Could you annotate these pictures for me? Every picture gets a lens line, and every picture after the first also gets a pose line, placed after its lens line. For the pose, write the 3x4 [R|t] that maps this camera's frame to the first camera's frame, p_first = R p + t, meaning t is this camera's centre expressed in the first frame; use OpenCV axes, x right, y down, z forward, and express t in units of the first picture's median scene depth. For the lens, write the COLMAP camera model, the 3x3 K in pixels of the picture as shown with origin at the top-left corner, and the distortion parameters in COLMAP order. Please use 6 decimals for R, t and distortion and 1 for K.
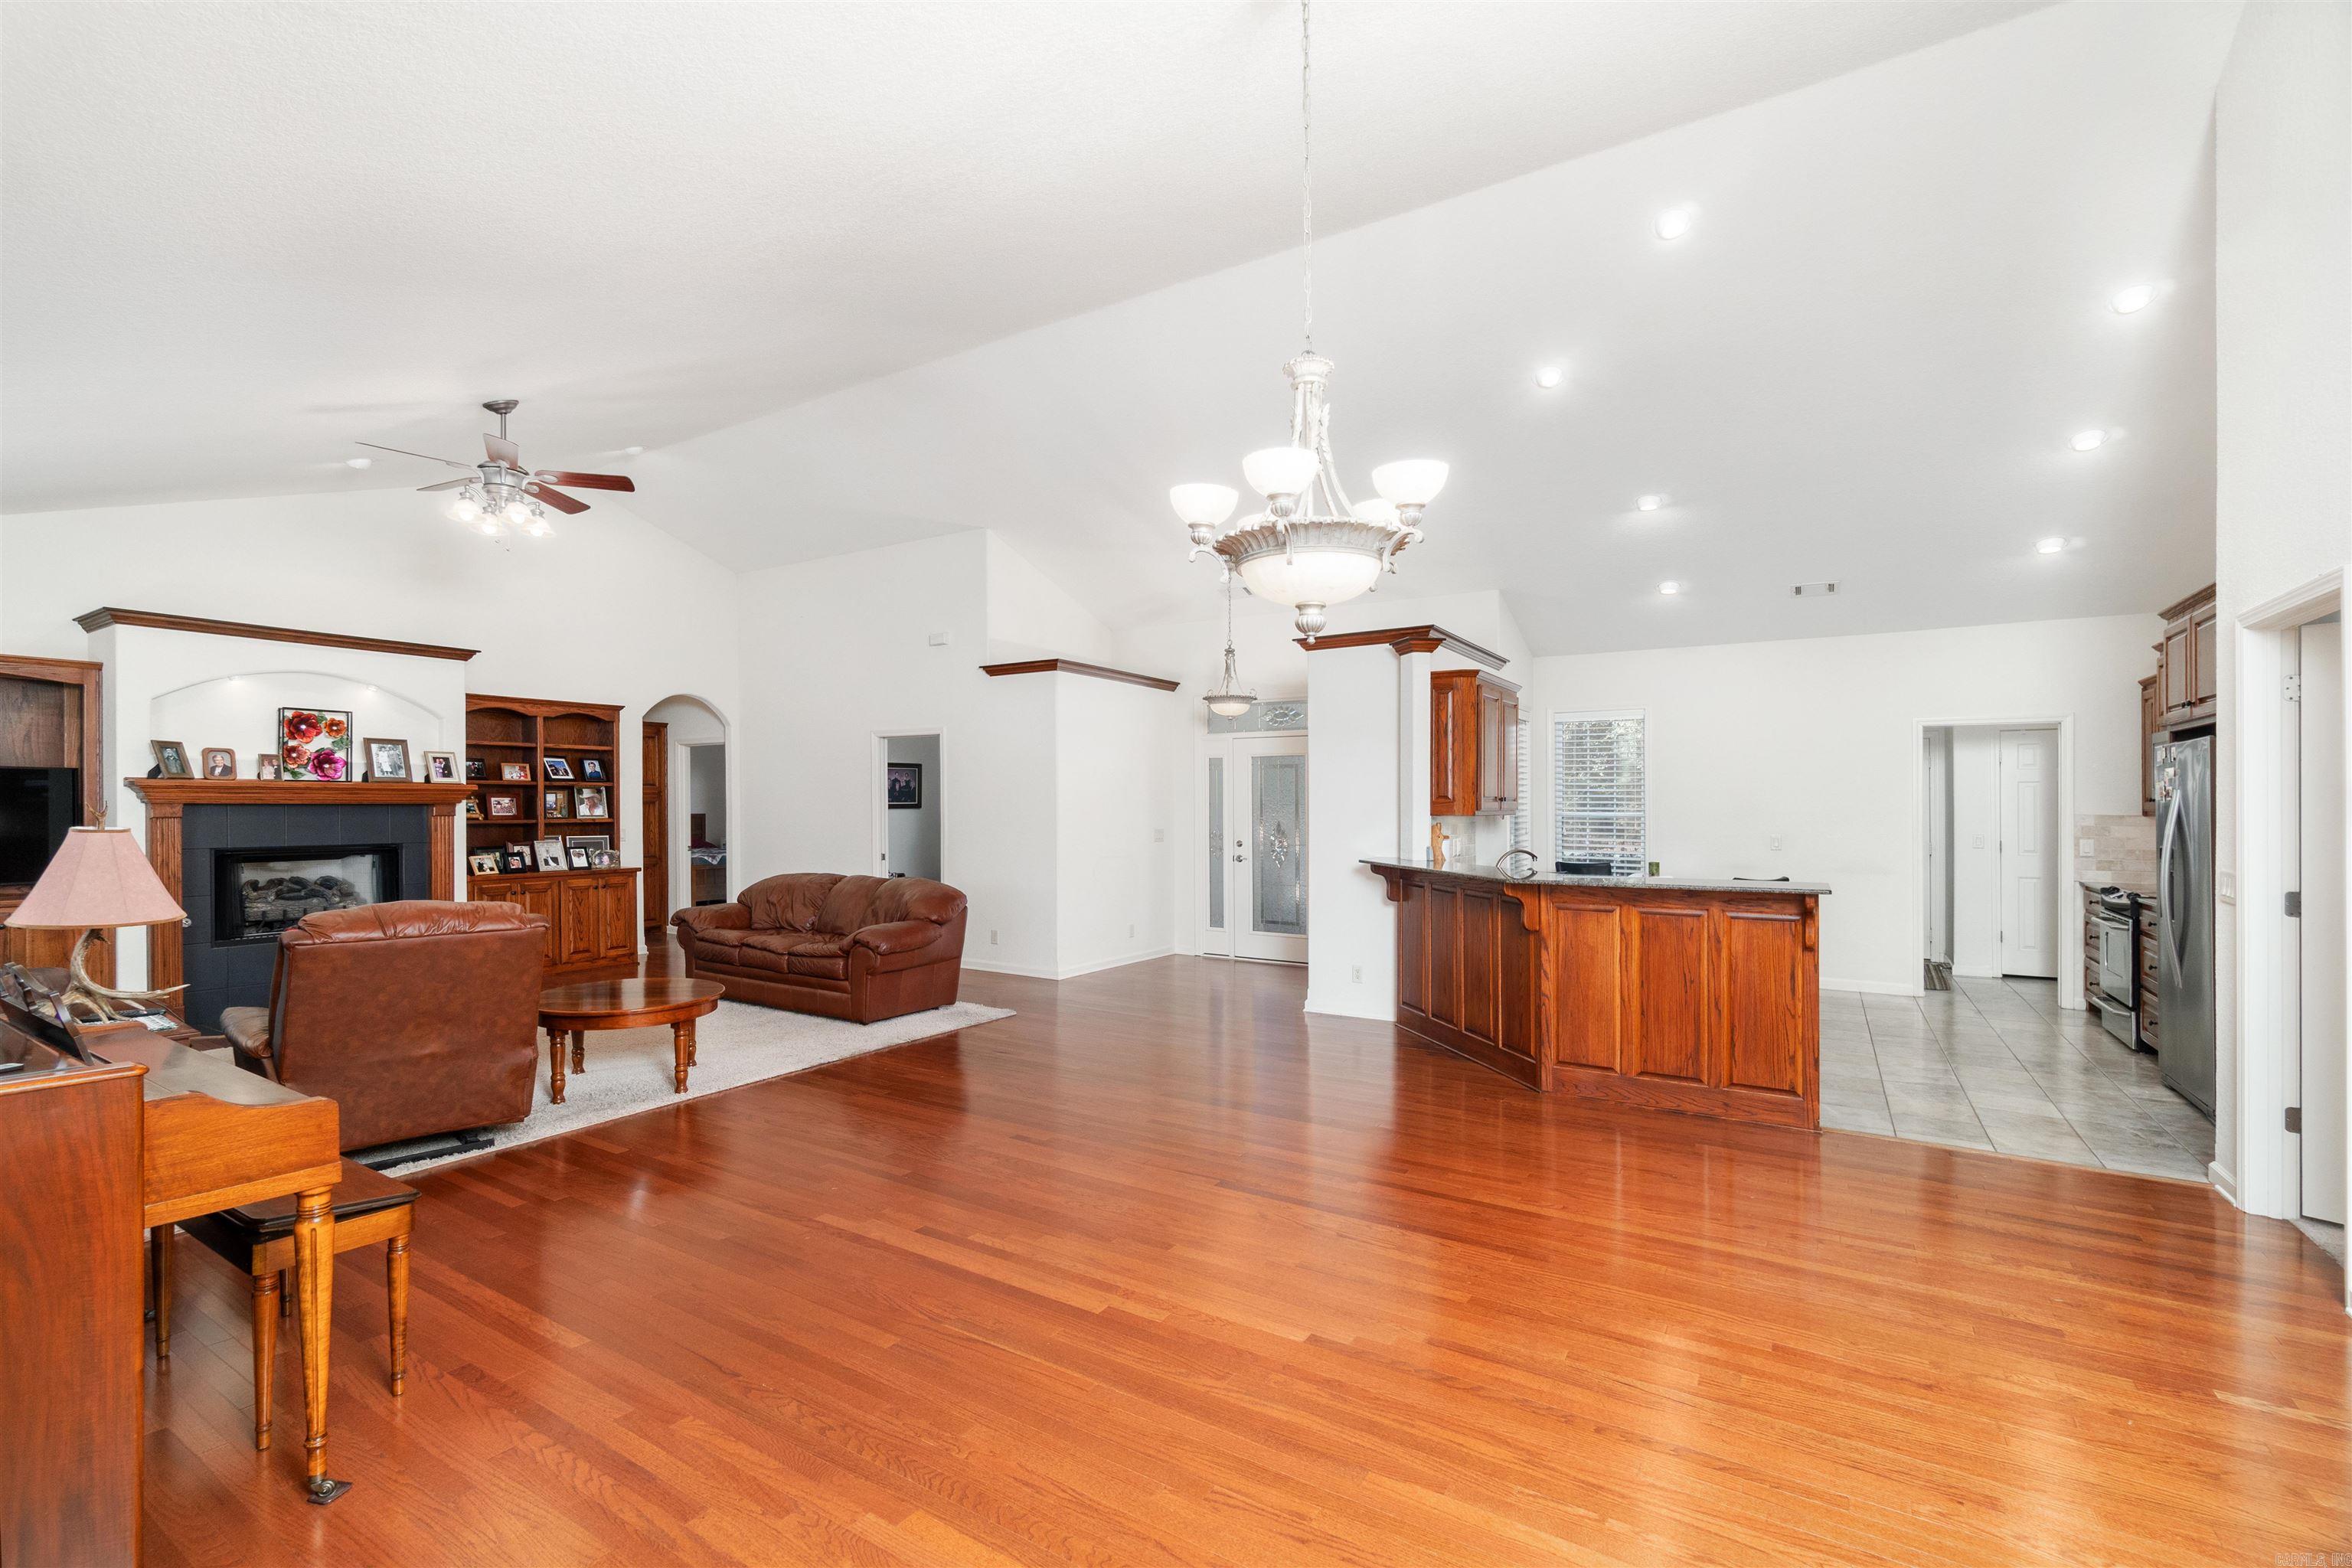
lens RADIAL K [[1050.1, 0, 1167.5], [0, 1050.1, 806.1], [0, 0, 1]] dist [-0.000390, -0.000068]
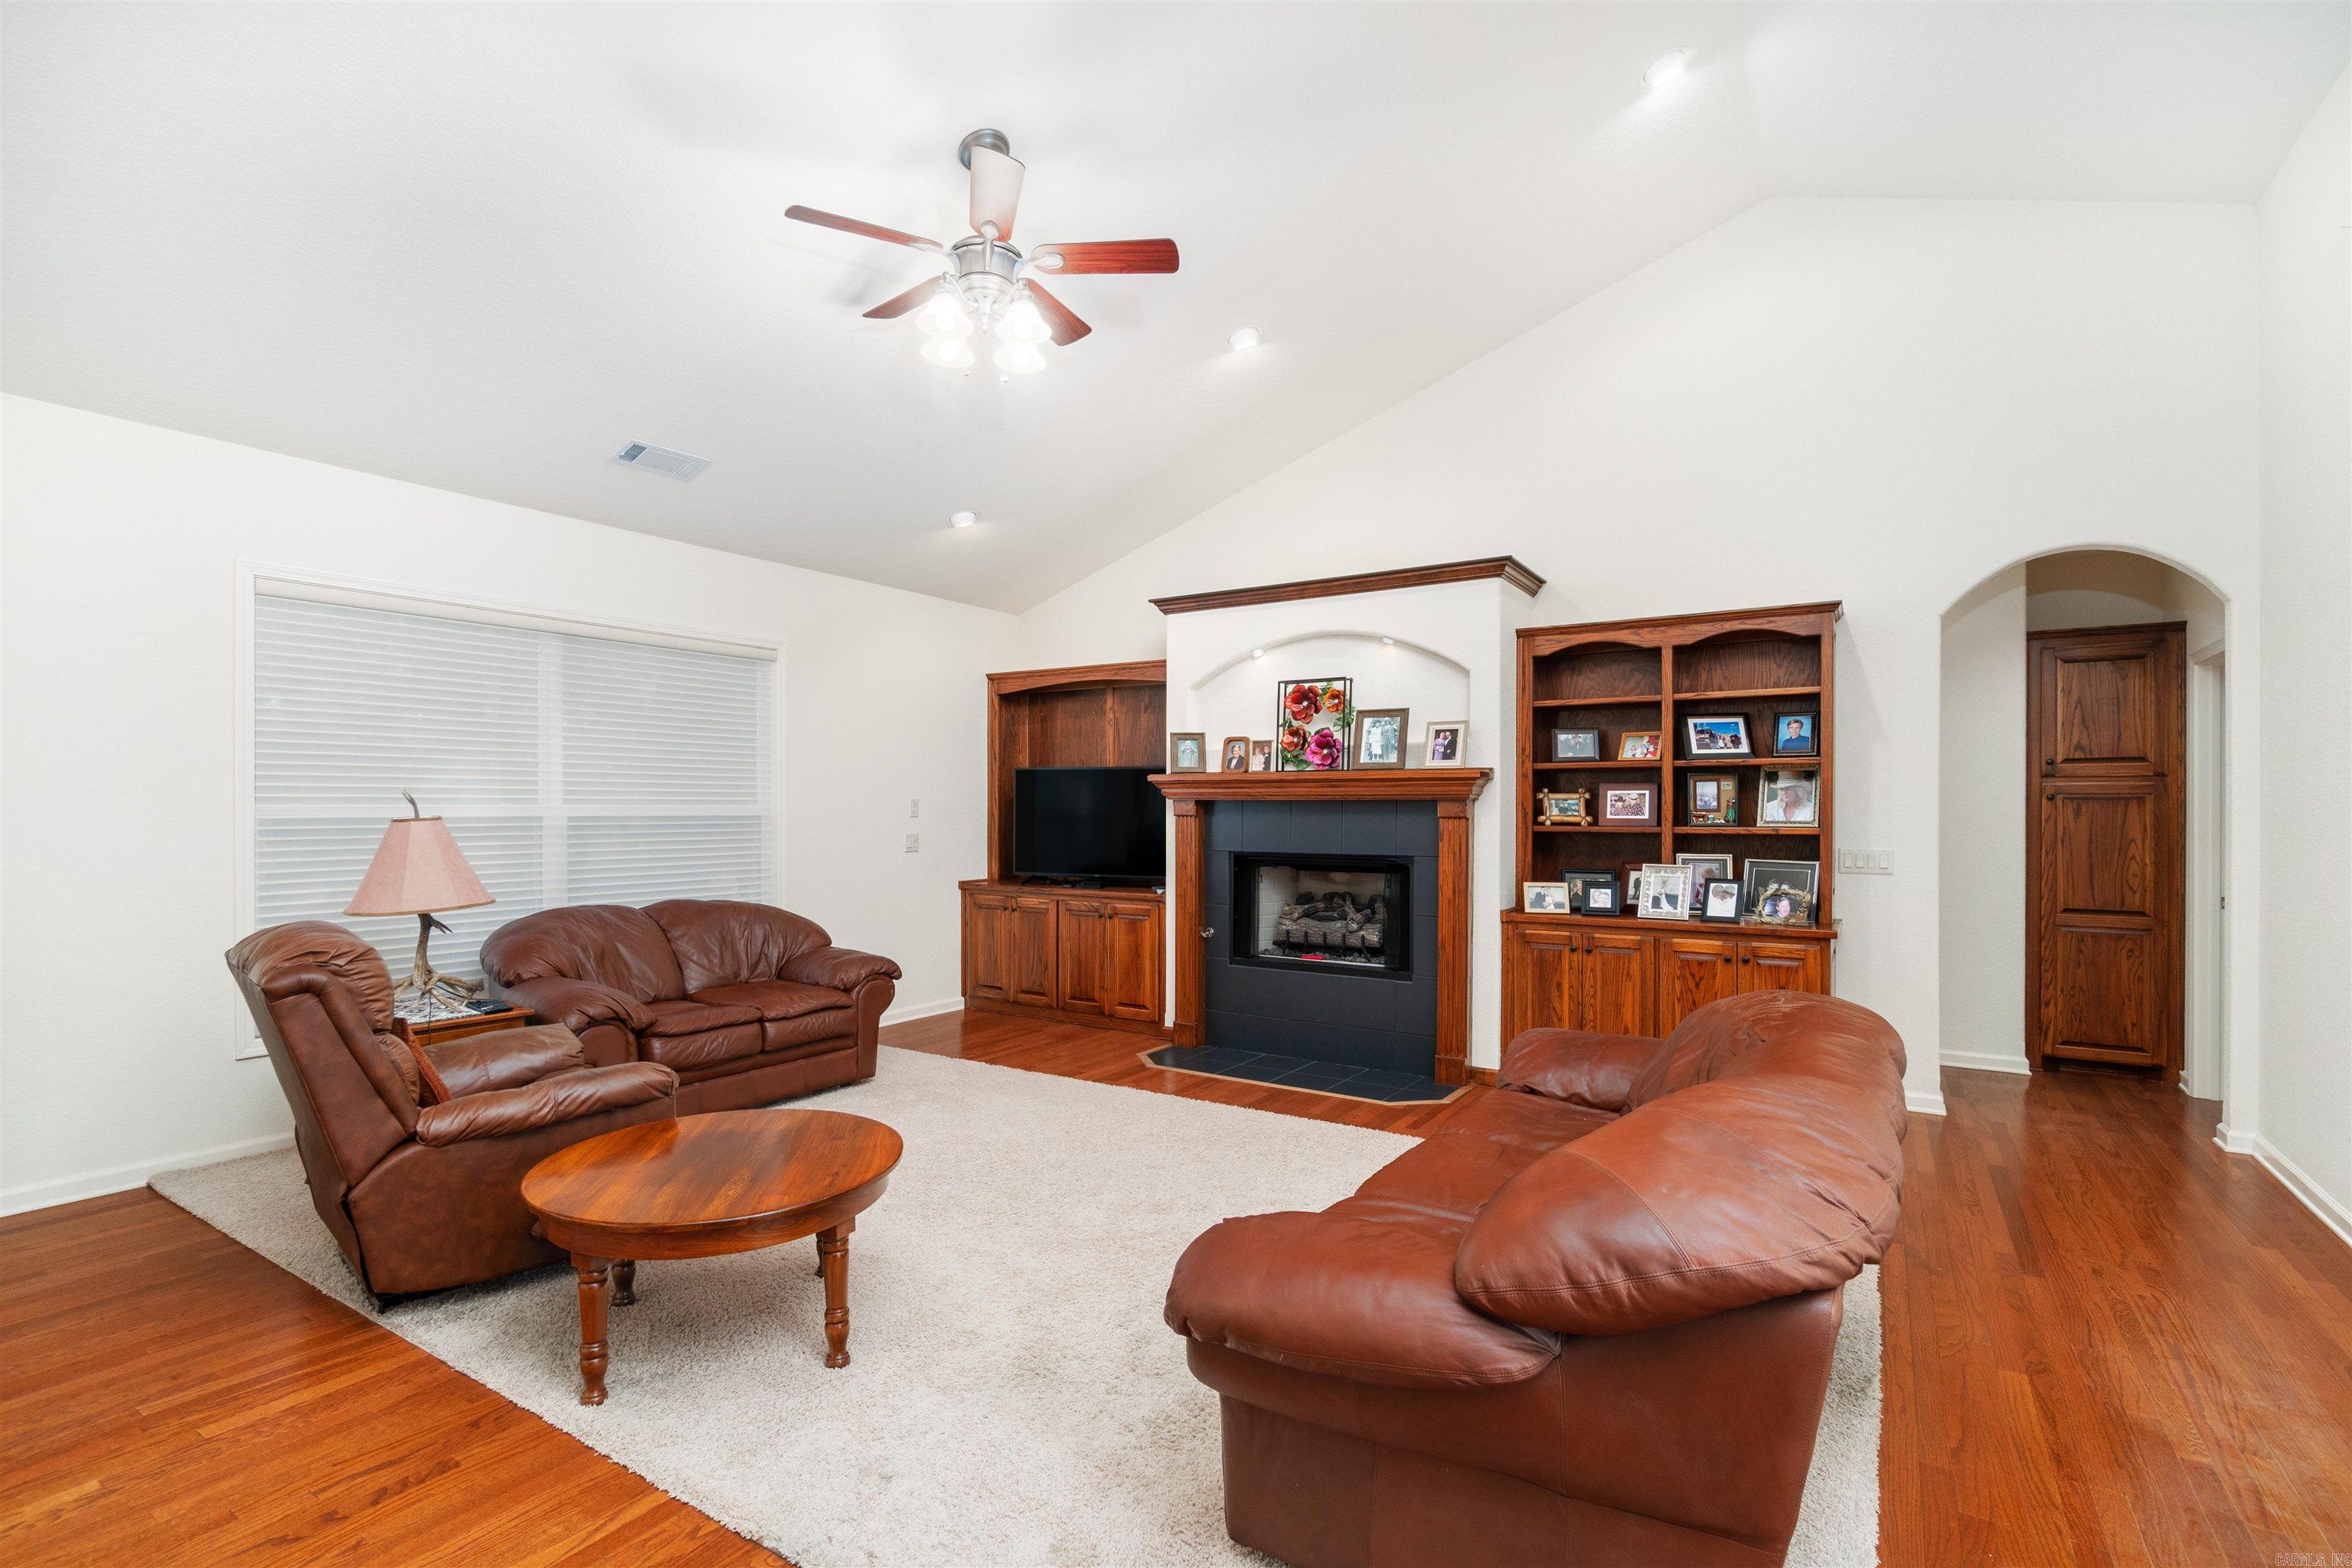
lens RADIAL K [[1123.0, 0, 1175.9], [0, 1123.0, 808.4], [0, 0, 1]] dist [0.000075, 0.000392]
pose [[-0.020972, -0.000470, -0.999780, 0.024307], [-0.001856, 0.999998, -0.000431, 0.004016], [0.999778, 0.001847, -0.020973, 0.860514]]
